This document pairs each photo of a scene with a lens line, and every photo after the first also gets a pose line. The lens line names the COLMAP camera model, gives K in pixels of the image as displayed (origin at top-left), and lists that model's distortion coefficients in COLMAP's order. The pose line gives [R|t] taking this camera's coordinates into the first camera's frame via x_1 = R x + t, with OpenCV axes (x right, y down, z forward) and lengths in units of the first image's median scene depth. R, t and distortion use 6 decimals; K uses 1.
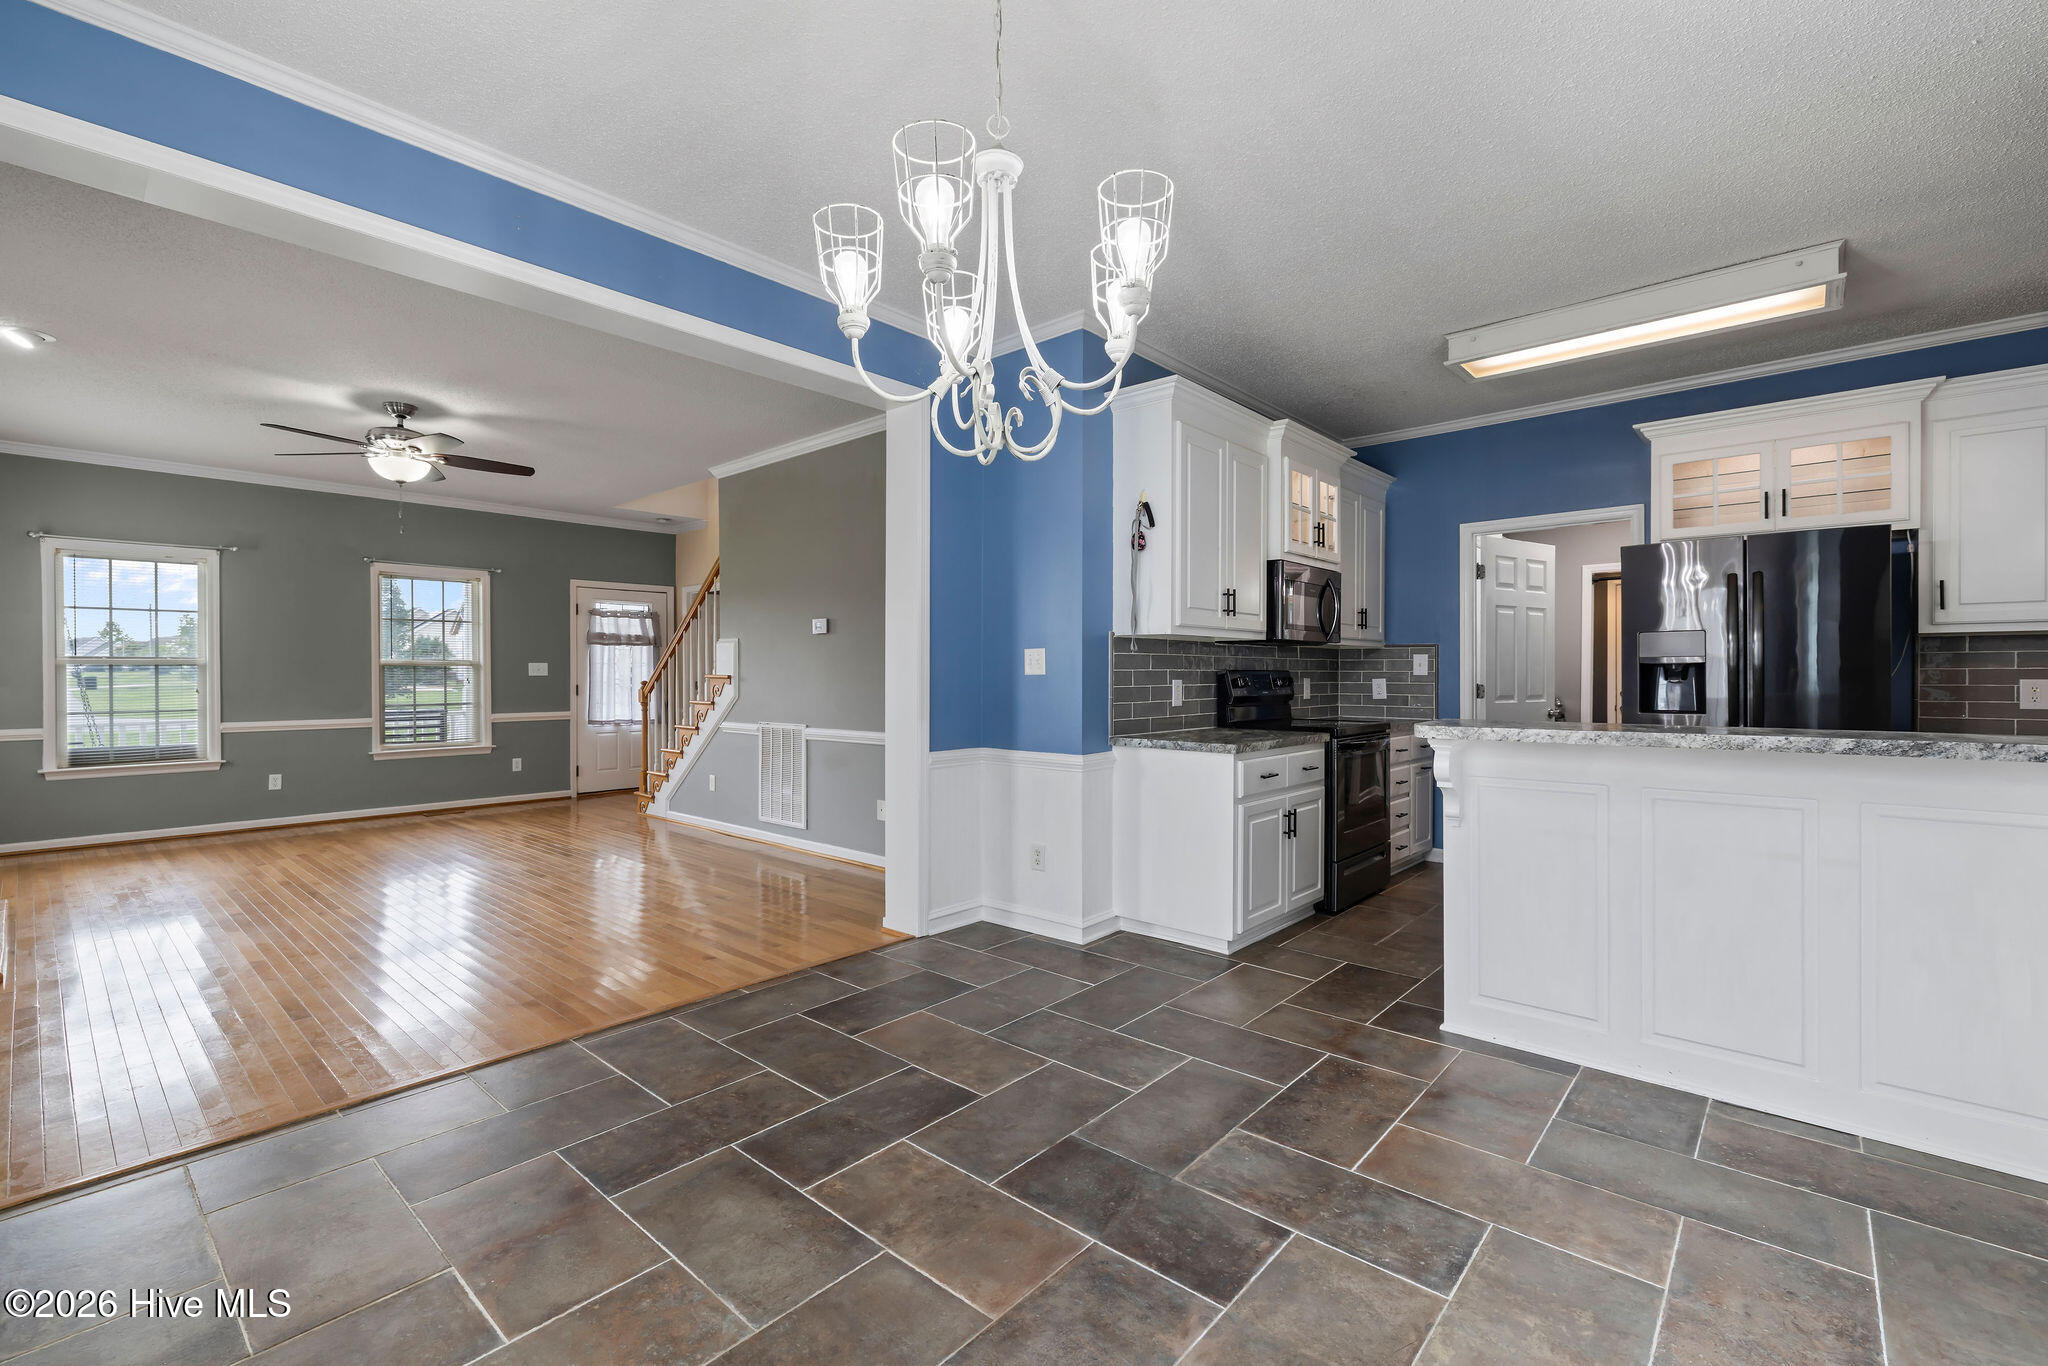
lens RADIAL K [[882.5, 0, 1016.2], [0, 882.5, 680.8], [0, 0, 1]] dist [0.000579, 0.001648]
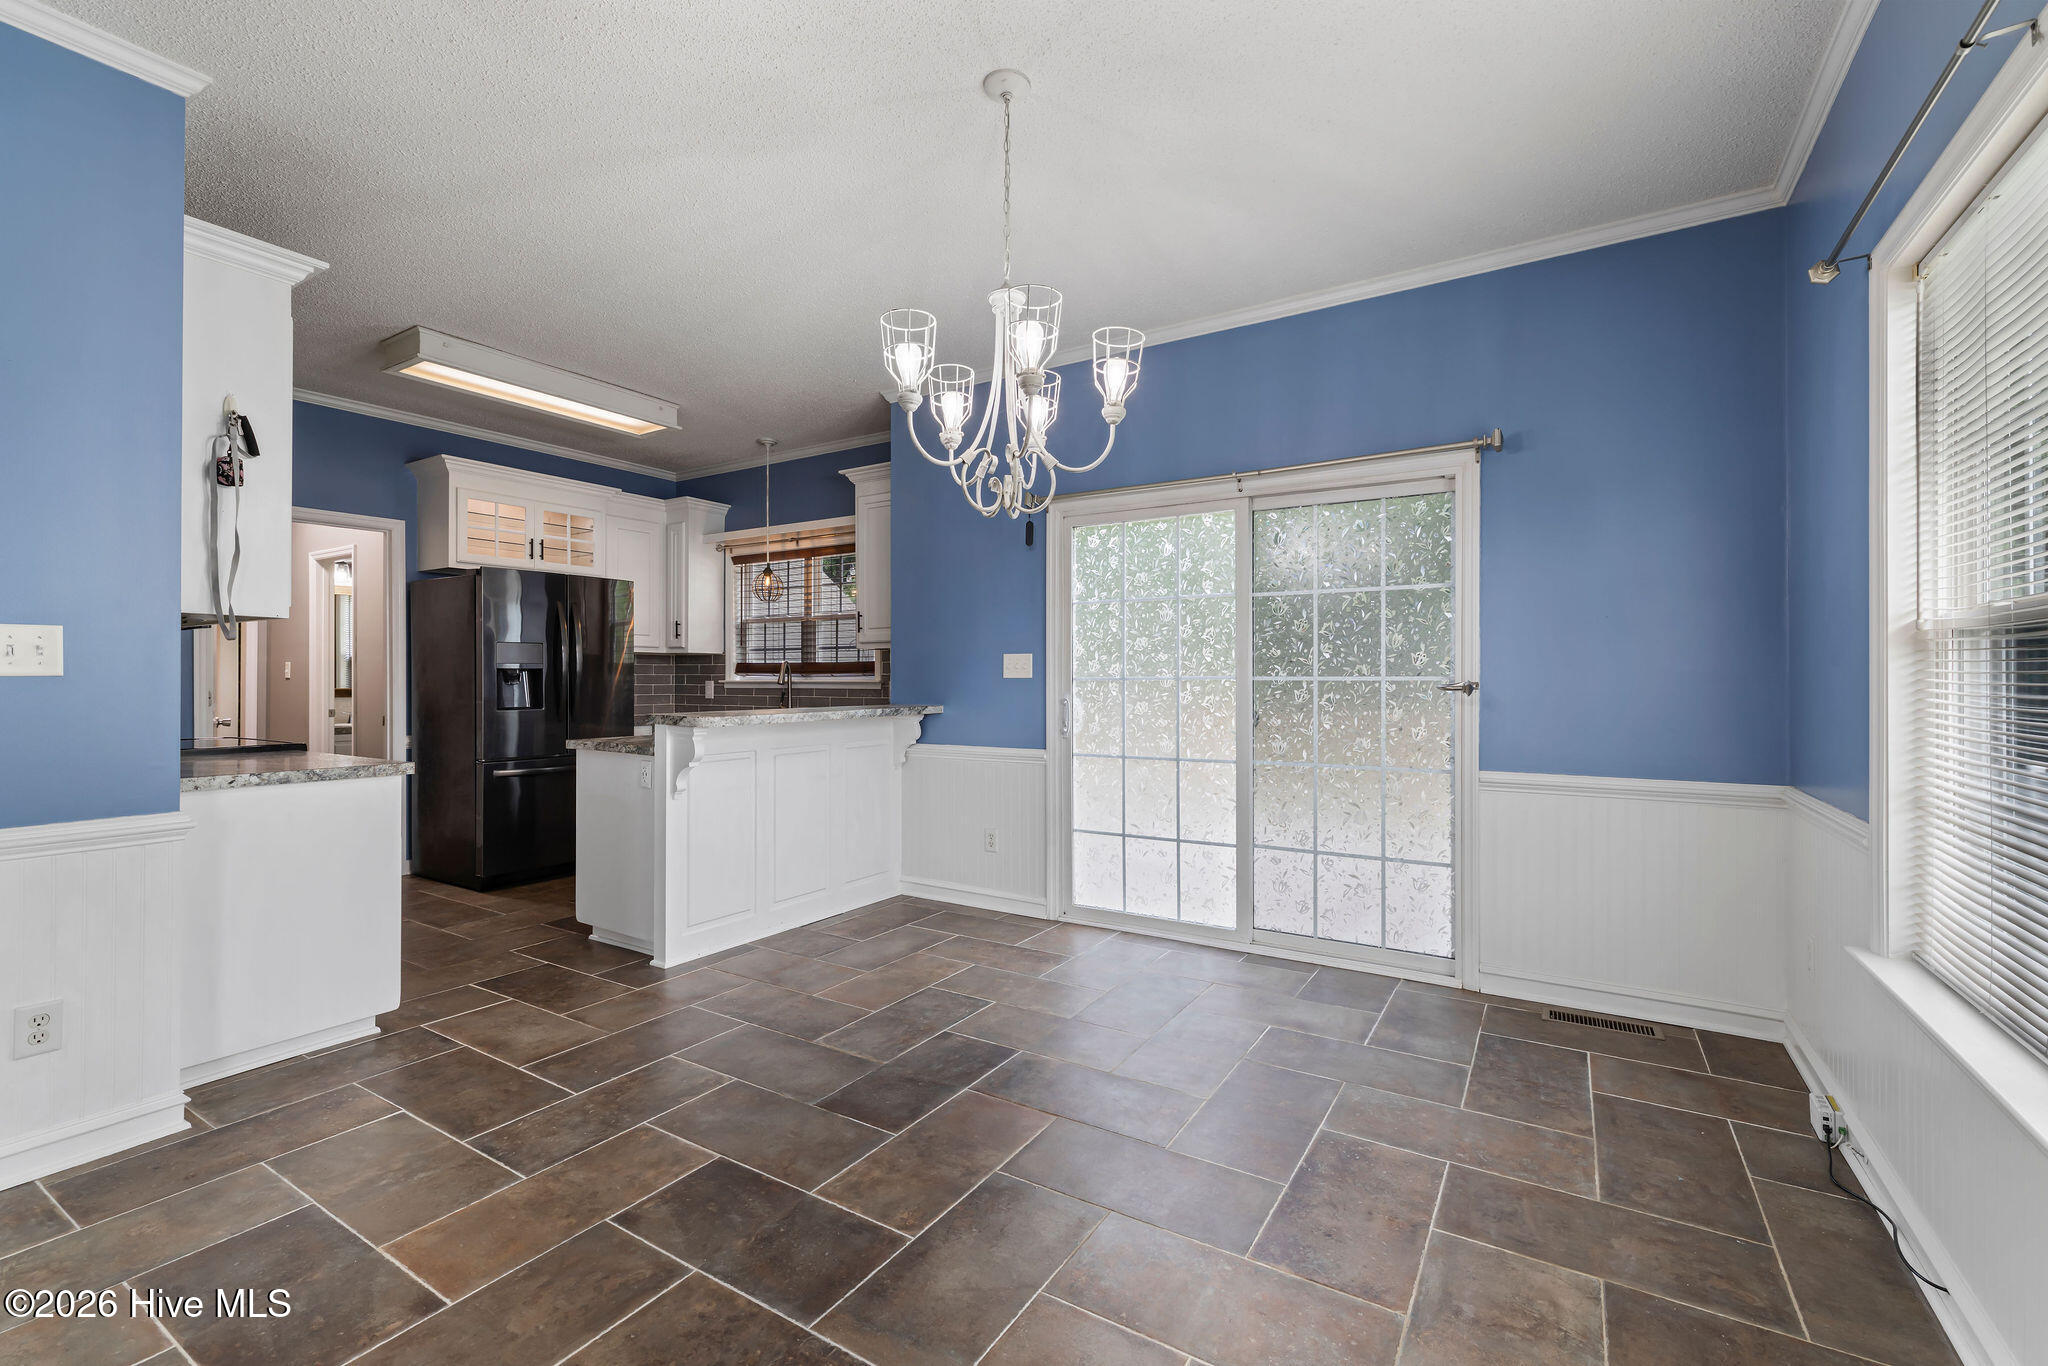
lens RADIAL K [[882.5, 0, 1024.1], [0, 882.5, 679.3], [0, 0, 1]] dist [0.000579, 0.001648]
pose [[-0.169865, 0.001018, 0.985467, -0.871658], [0.004725, 0.999989, -0.000218, -0.002262], [-0.985456, 0.004619, -0.169868, 0.775299]]
